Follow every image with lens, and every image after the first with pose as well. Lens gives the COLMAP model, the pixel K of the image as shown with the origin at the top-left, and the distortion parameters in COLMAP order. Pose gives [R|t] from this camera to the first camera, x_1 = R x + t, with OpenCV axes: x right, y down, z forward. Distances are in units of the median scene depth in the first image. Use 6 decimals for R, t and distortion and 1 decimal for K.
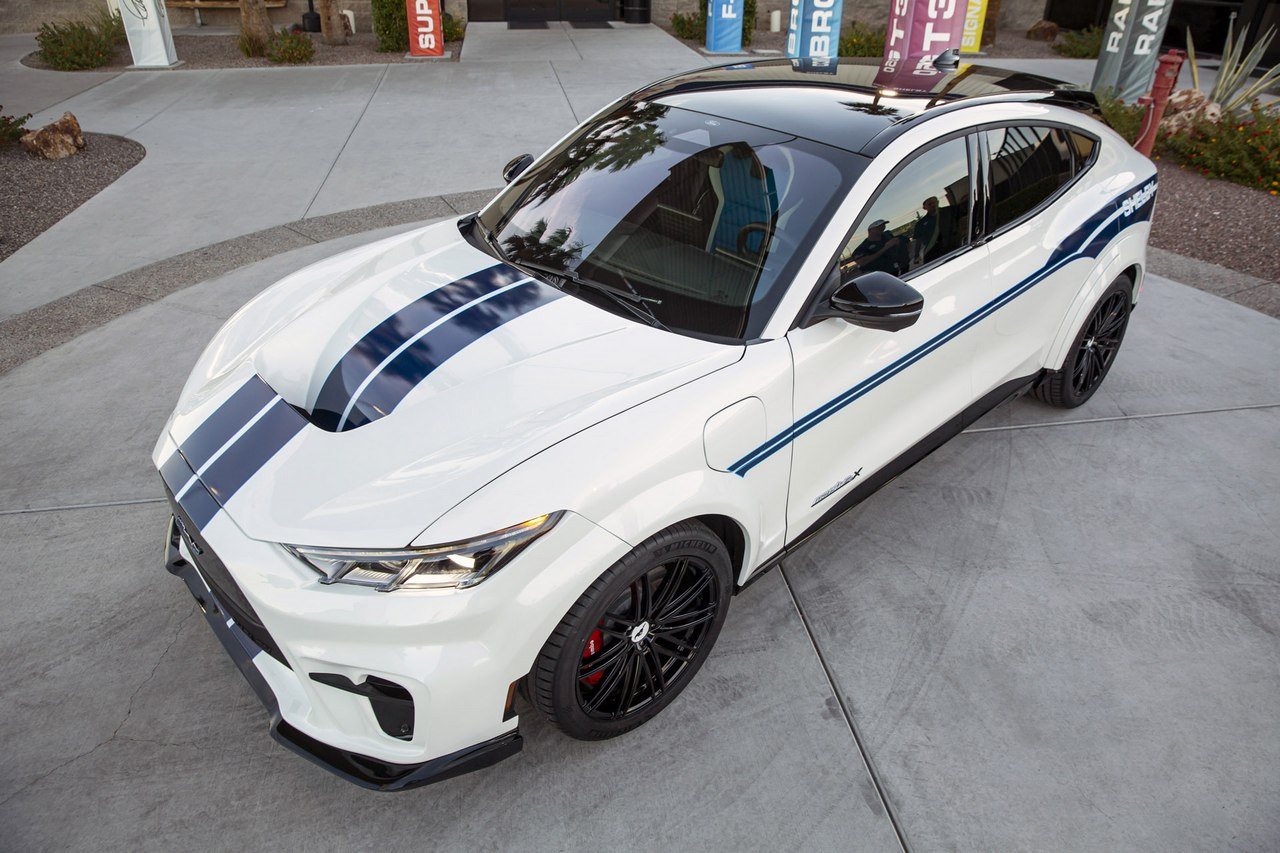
lens RADIAL K [[857.5, 0, 640.0], [0, 857.5, 426.5], [0, 0, 1]] dist [-0.116697, 0.079220]
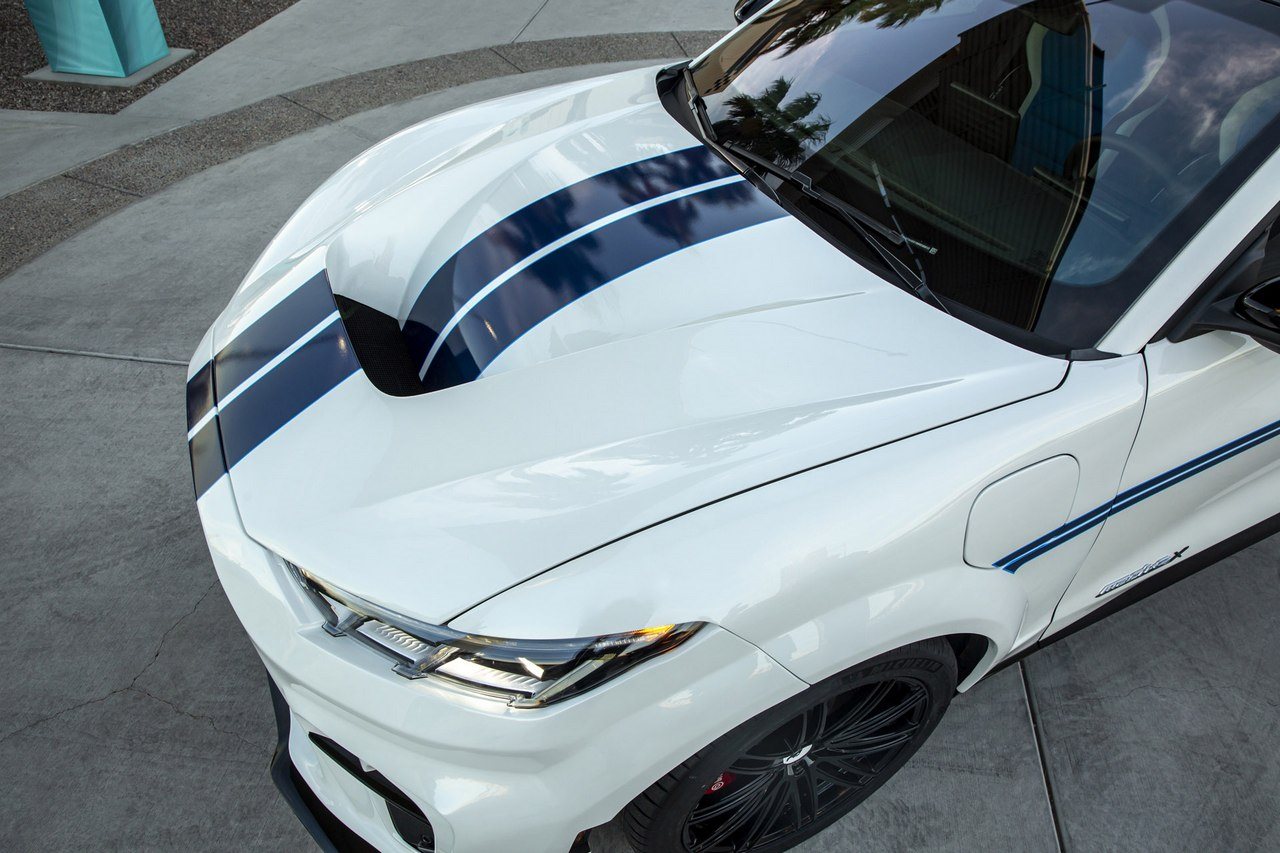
lens RADIAL K [[857.5, 0, 640.0], [0, 857.5, 426.5], [0, 0, 1]] dist [-0.116697, 0.079220]
pose [[0.957267, 0.196423, -0.212270, -0.022251], [-0.158680, 0.970351, 0.182316, -0.085583], [0.241787, -0.140842, 0.960053, 0.296552]]
